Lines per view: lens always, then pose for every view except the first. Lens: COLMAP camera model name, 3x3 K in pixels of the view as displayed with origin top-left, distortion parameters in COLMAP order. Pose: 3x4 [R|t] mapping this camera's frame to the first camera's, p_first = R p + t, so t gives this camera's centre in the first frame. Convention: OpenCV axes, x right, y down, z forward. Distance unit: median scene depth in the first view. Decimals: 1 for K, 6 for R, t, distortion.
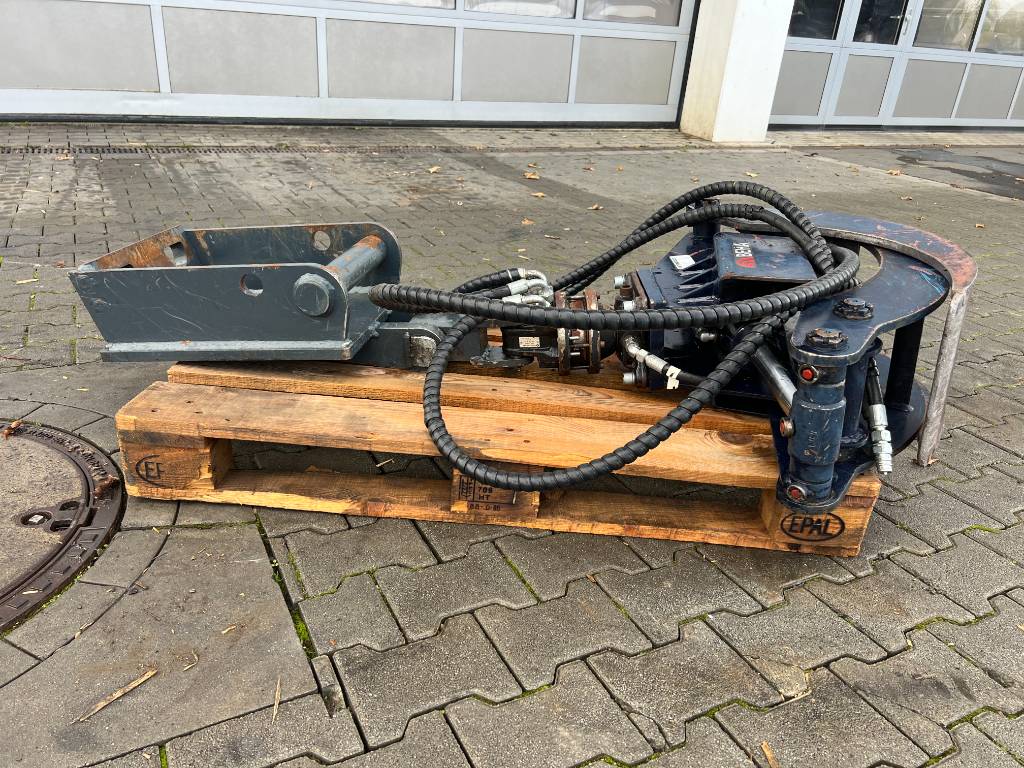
lens RADIAL K [[768.6, 0, 520.8], [0, 768.6, 393.1], [0, 0, 1]] dist [0.044284, -0.048824]
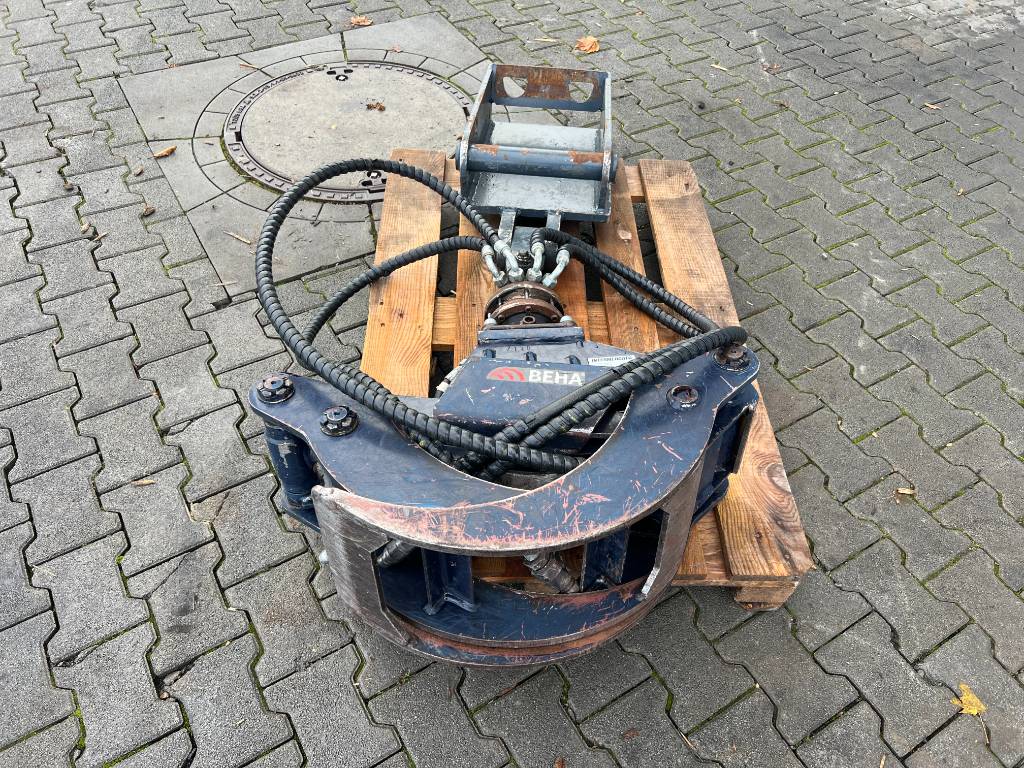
lens RADIAL K [[769.0, 0, 514.7], [0, 769.0, 389.5], [0, 0, 1]] dist [0.045607, -0.054572]
pose [[0.054242, 0.713574, -0.698477, 1.075998], [-0.451622, 0.641402, 0.620194, -0.827559], [0.890559, 0.281807, 0.357056, 0.810625]]
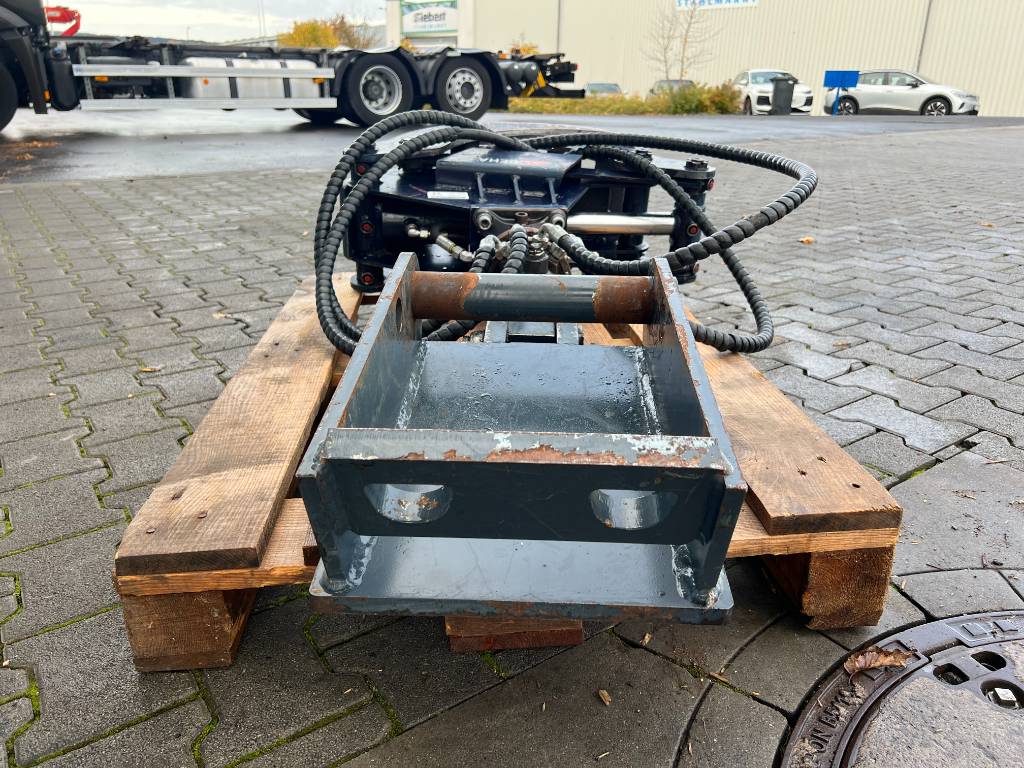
lens RADIAL K [[777.5, 0, 517.8], [0, 777.5, 380.3], [0, 0, 1]] dist [0.008817, -0.002730]
pose [[-0.113990, -0.426341, 0.897351, -1.074565], [0.411381, 0.801909, 0.433253, -0.500718], [-0.904307, 0.418540, 0.083979, 1.237231]]
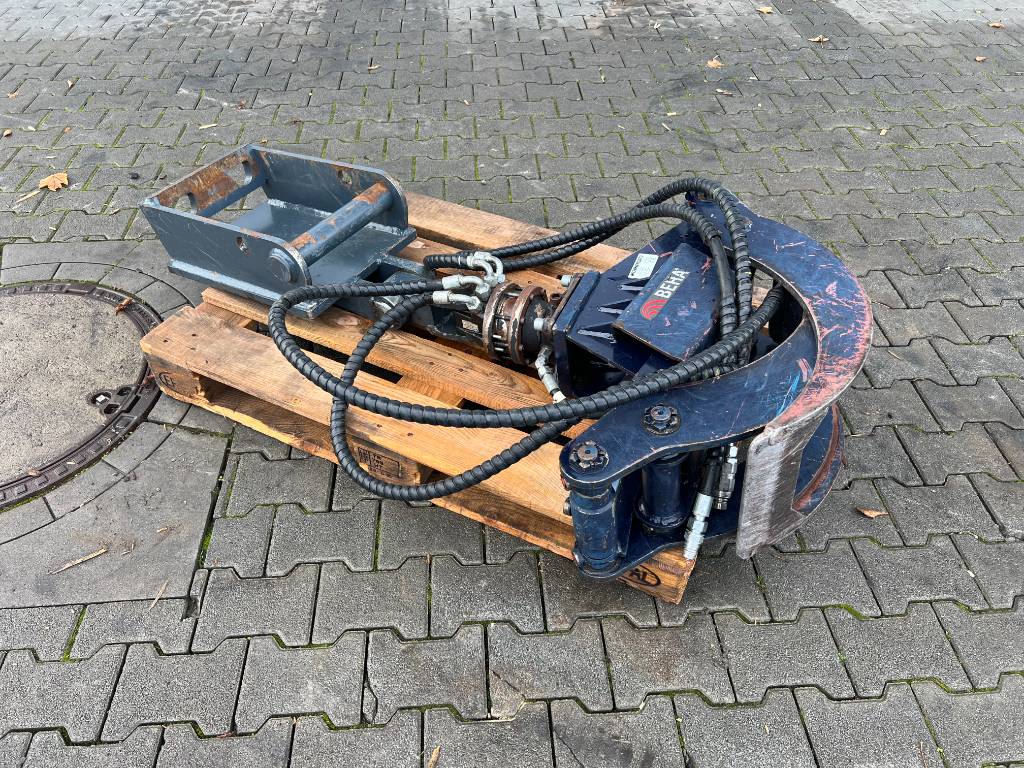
lens RADIAL K [[769.0, 0, 514.7], [0, 769.0, 389.5], [0, 0, 1]] dist [0.045607, -0.054572]
pose [[0.910746, 0.241045, -0.335319, 0.565786], [-0.119232, 0.930878, 0.345324, -0.453724], [0.395380, -0.274522, 0.876534, 0.052644]]
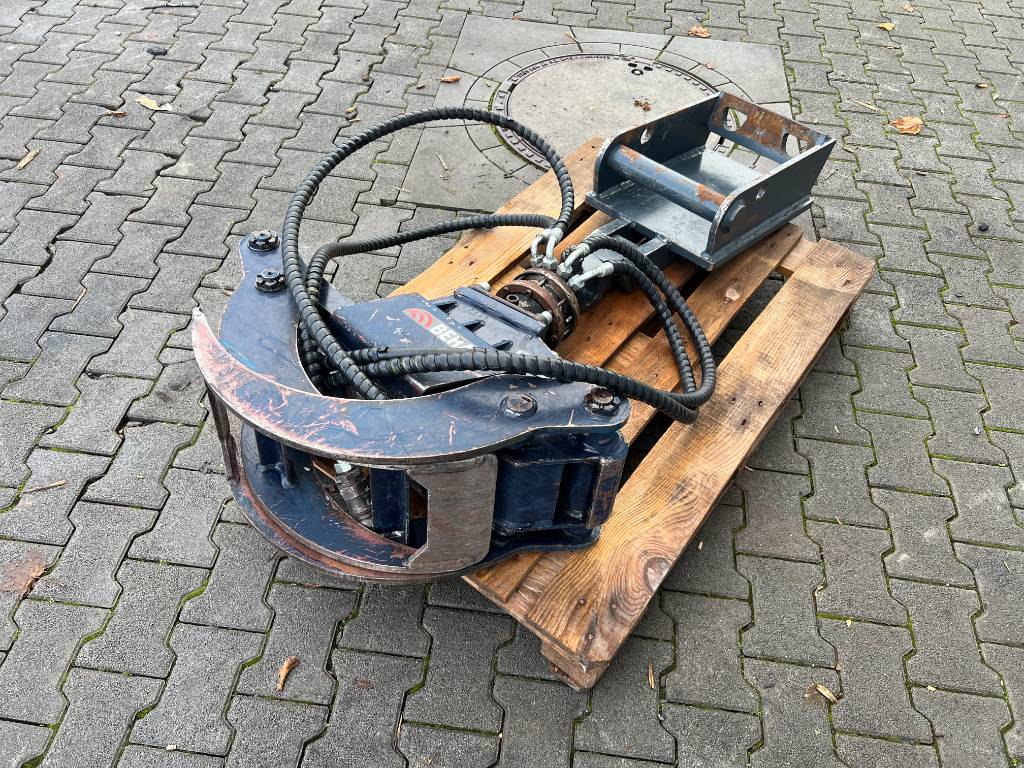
lens RADIAL K [[769.0, 0, 514.7], [0, 769.0, 389.5], [0, 0, 1]] dist [0.045607, -0.054572]
pose [[-0.574648, 0.559211, -0.597547, 0.973559], [-0.413572, 0.431627, 0.801659, -1.081783], [0.706214, 0.707800, -0.016760, 1.349439]]
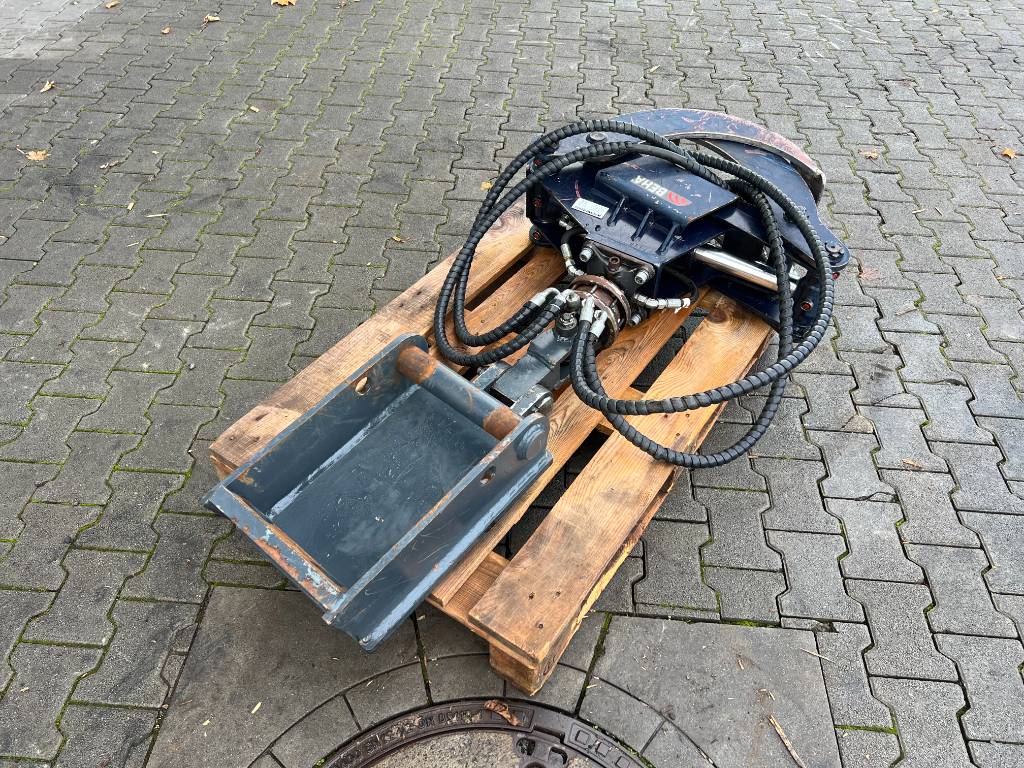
lens RADIAL K [[769.0, 0, 514.7], [0, 769.0, 389.5], [0, 0, 1]] dist [0.045607, -0.054572]
pose [[0.533173, -0.639341, 0.554049, -0.915448], [0.361579, 0.764281, 0.533981, -0.840922], [-0.764845, -0.084372, 0.638666, 0.403693]]
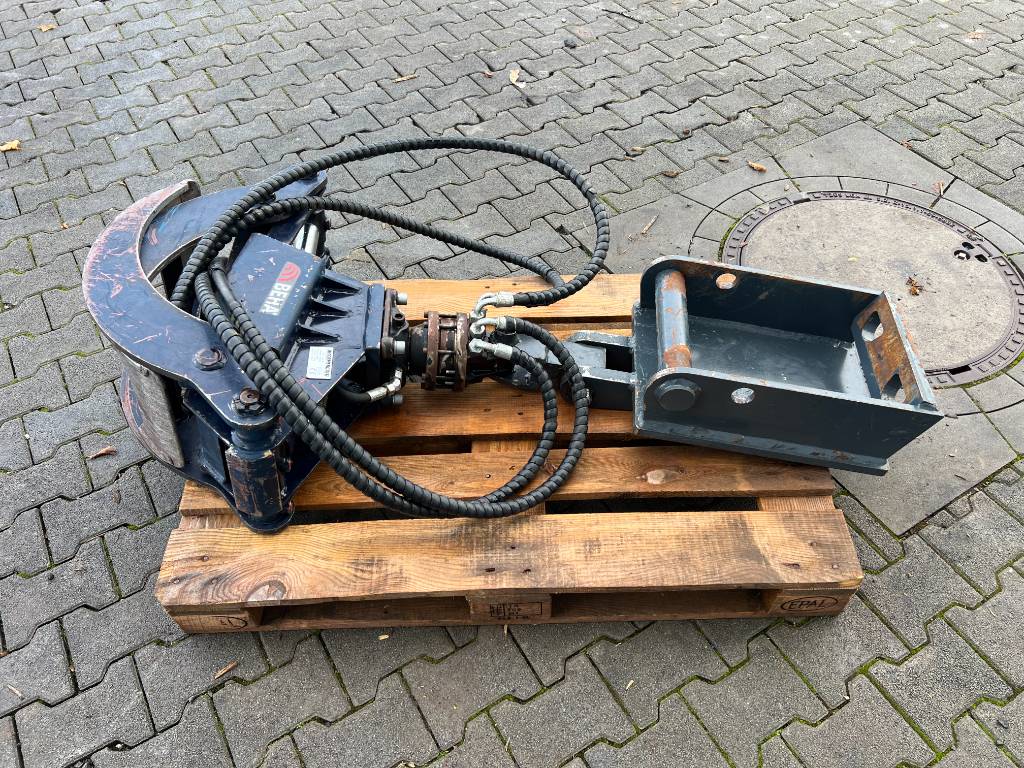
lens RADIAL K [[769.0, 0, 514.7], [0, 769.0, 389.5], [0, 0, 1]] dist [0.045607, -0.054572]
pose [[-0.996212, -0.005456, -0.086787, 0.086717], [-0.084603, 0.291487, 0.952826, -1.354333], [0.020099, 0.956559, -0.290844, 1.710937]]
